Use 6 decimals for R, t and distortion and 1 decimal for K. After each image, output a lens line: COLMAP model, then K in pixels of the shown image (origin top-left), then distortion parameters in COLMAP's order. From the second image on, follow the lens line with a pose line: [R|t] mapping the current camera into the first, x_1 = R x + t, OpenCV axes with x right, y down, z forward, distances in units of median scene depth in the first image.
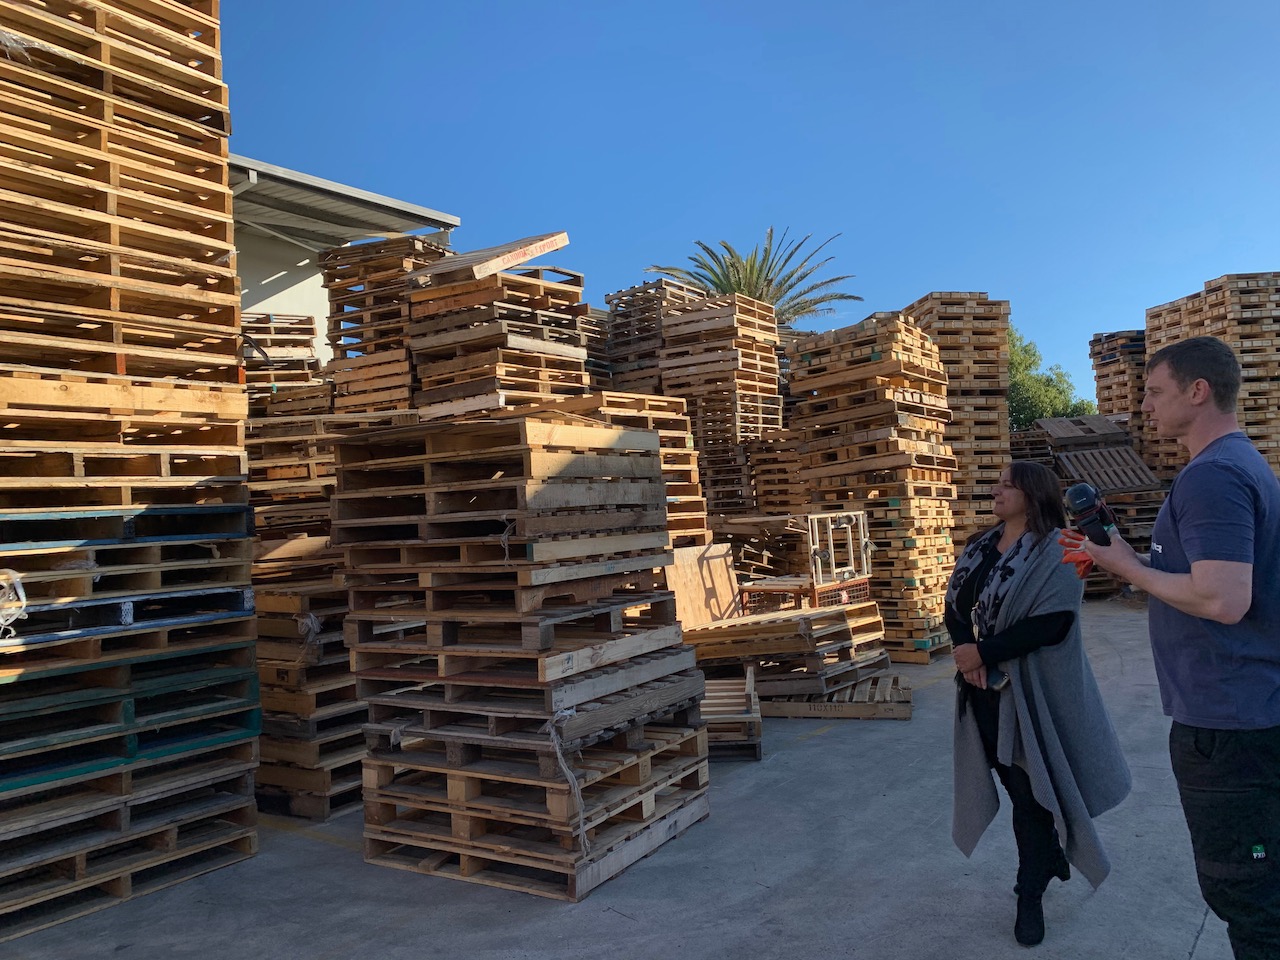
lens RADIAL K [[956.3, 0, 670.0], [0, 956.3, 450.3], [0, 0, 1]] dist [-0.000253, -0.004286]
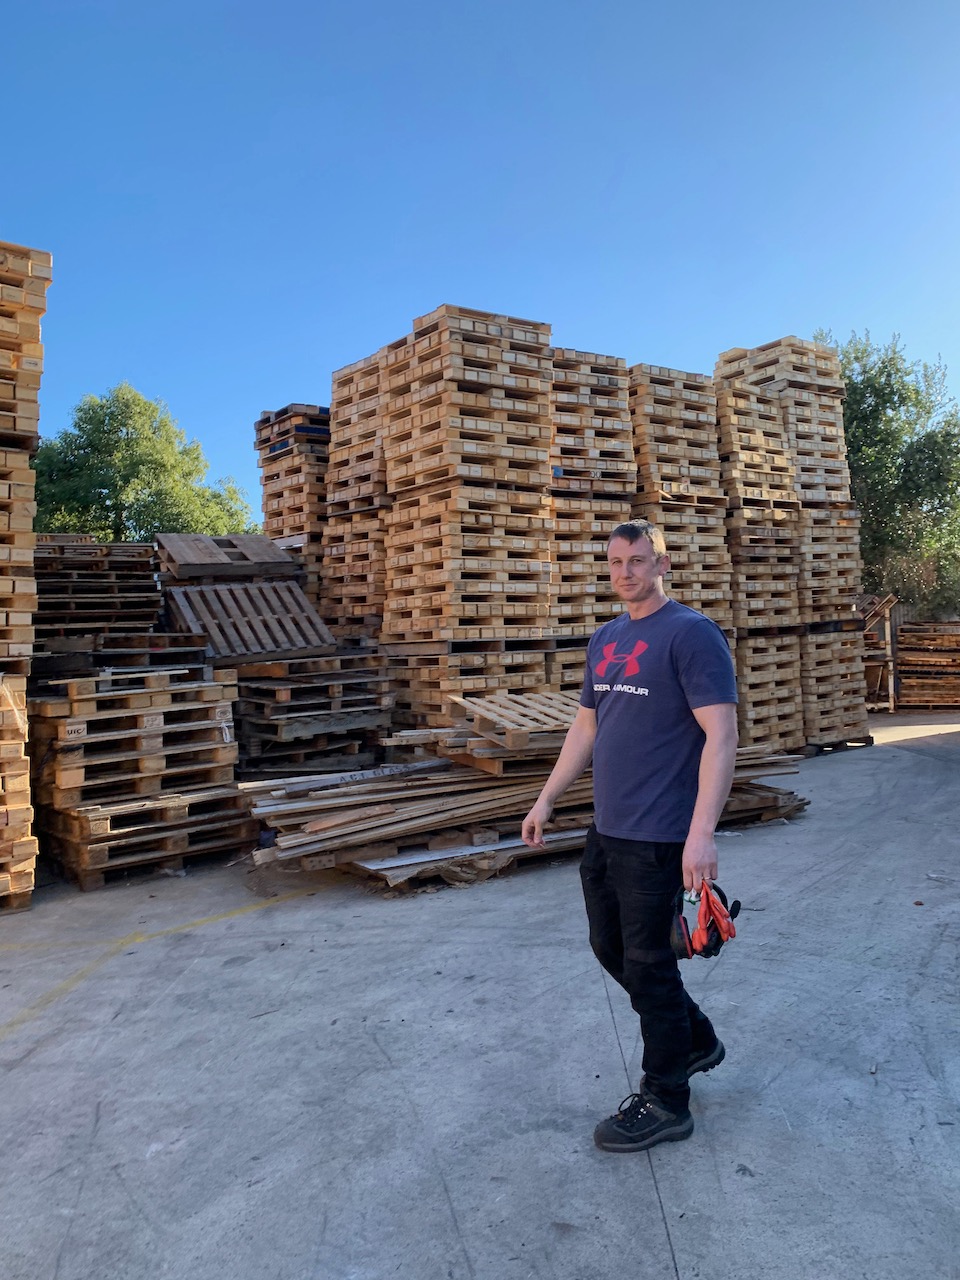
lens RADIAL K [[956.3, 0, 480.3], [0, 956.3, 641.4], [0, 0, 1]] dist [-0.000253, -0.004286]
pose [[0.836524, 0.018361, 0.547622, 0.246939], [-0.034539, 0.999218, 0.019258, 0.017095], [-0.546840, -0.035024, 0.836504, 0.428162]]
